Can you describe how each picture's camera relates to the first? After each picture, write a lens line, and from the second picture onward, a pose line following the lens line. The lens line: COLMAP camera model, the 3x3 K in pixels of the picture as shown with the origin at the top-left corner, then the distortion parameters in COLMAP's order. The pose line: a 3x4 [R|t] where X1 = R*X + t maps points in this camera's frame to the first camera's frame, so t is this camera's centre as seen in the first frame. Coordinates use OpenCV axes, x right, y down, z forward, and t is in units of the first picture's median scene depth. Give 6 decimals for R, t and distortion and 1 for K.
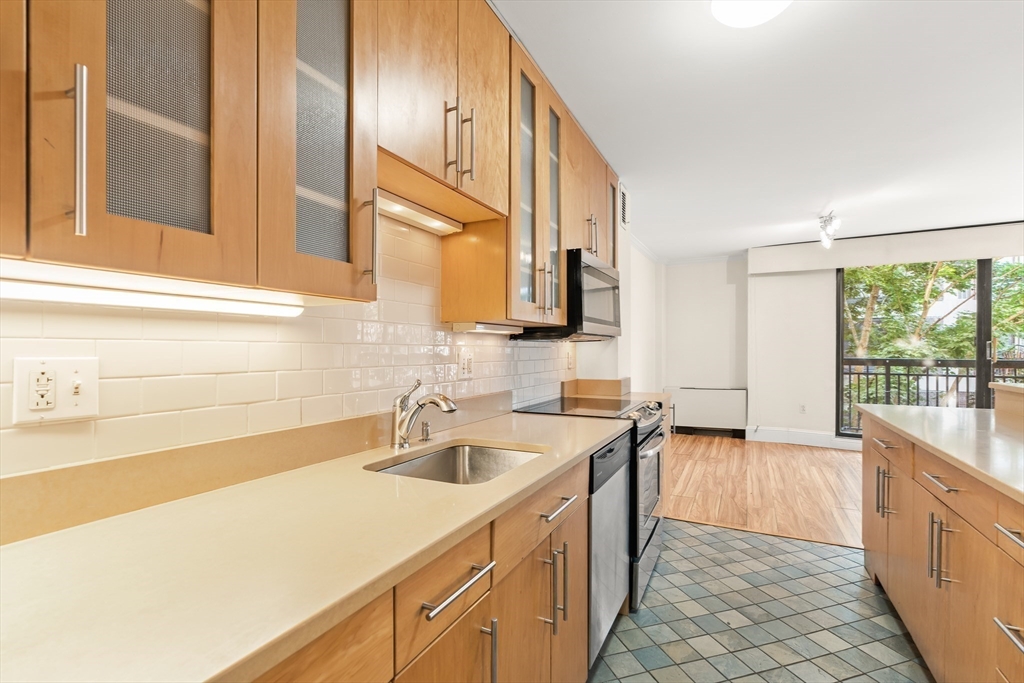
lens RADIAL K [[460.9, 0, 510.2], [0, 460.9, 343.2], [0, 0, 1]] dist [-0.008115, 0.000761]
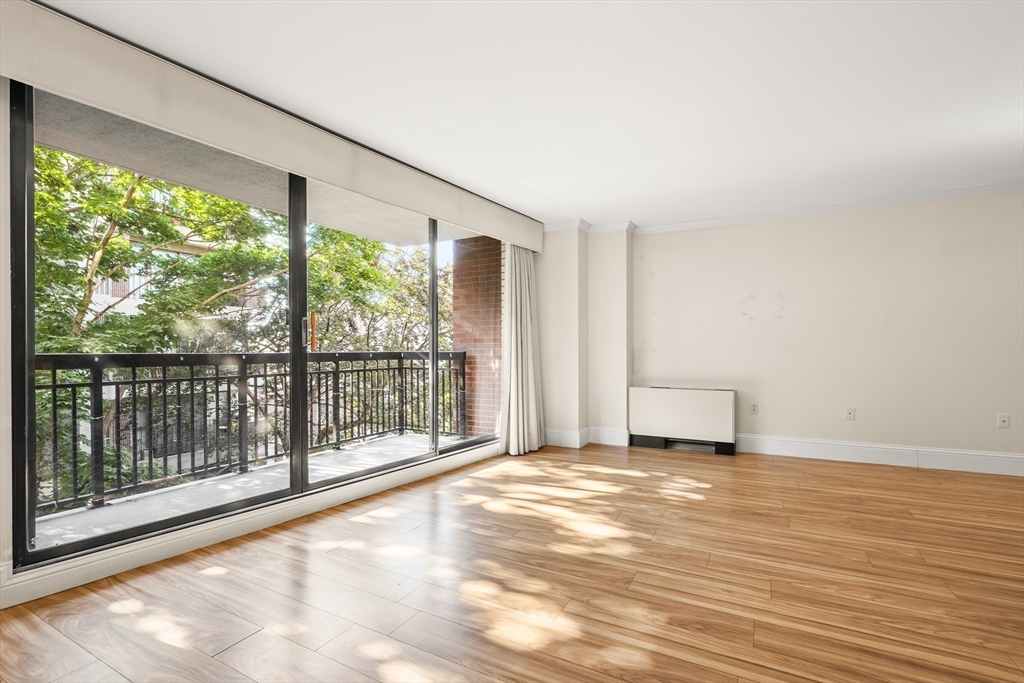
lens RADIAL K [[460.9, 0, 510.2], [0, 460.9, 343.2], [0, 0, 1]] dist [-0.008115, 0.000761]
pose [[0.012469, 0.013510, 0.999831, 0.601223], [0.001614, 0.999907, -0.013531, 0.056331], [-0.999921, 0.001782, 0.012446, 0.999716]]
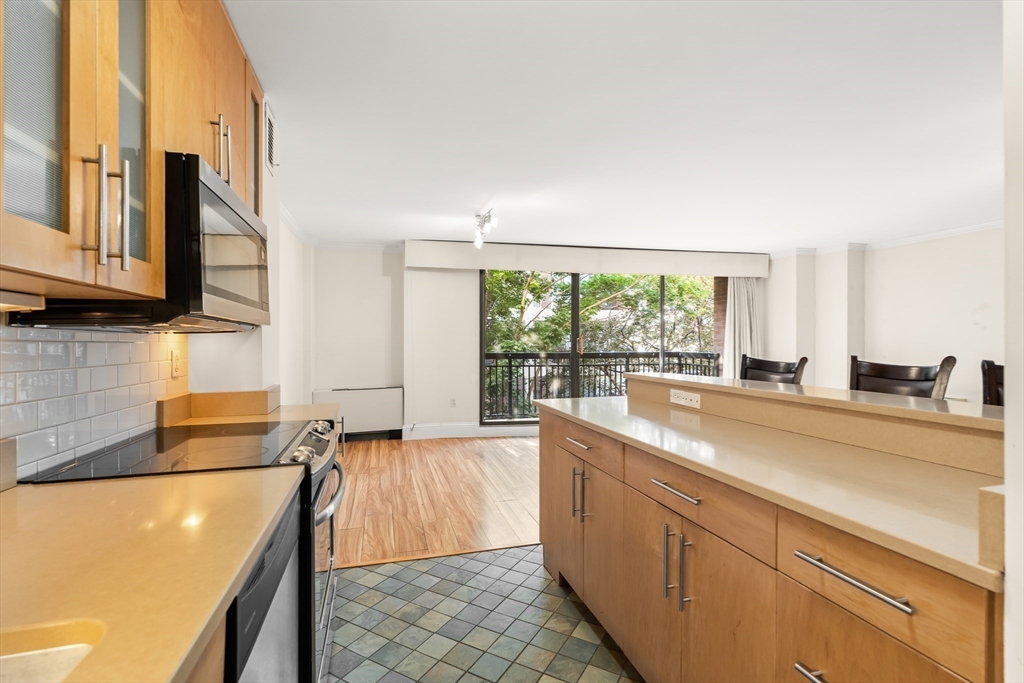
lens RADIAL K [[460.9, 0, 510.2], [0, 460.9, 343.2], [0, 0, 1]] dist [-0.008115, 0.000761]
pose [[0.730490, -0.001598, 0.682922, 0.039127], [-0.003135, 0.999979, 0.005694, 0.004845], [-0.682916, -0.006300, 0.730469, 0.260667]]
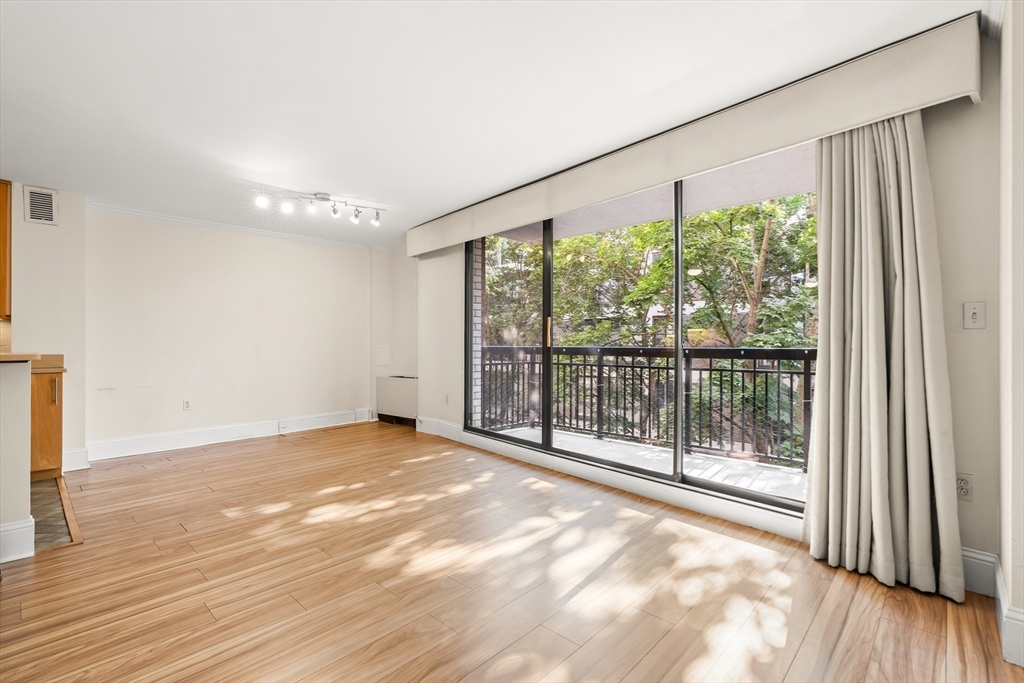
lens RADIAL K [[460.9, 0, 510.2], [0, 460.9, 343.2], [0, 0, 1]] dist [-0.008115, 0.000761]
pose [[0.967417, 0.004227, -0.253154, 1.683411], [-0.004379, 0.999990, -0.000037, 0.052284], [0.253152, 0.001144, 0.967426, 0.234795]]
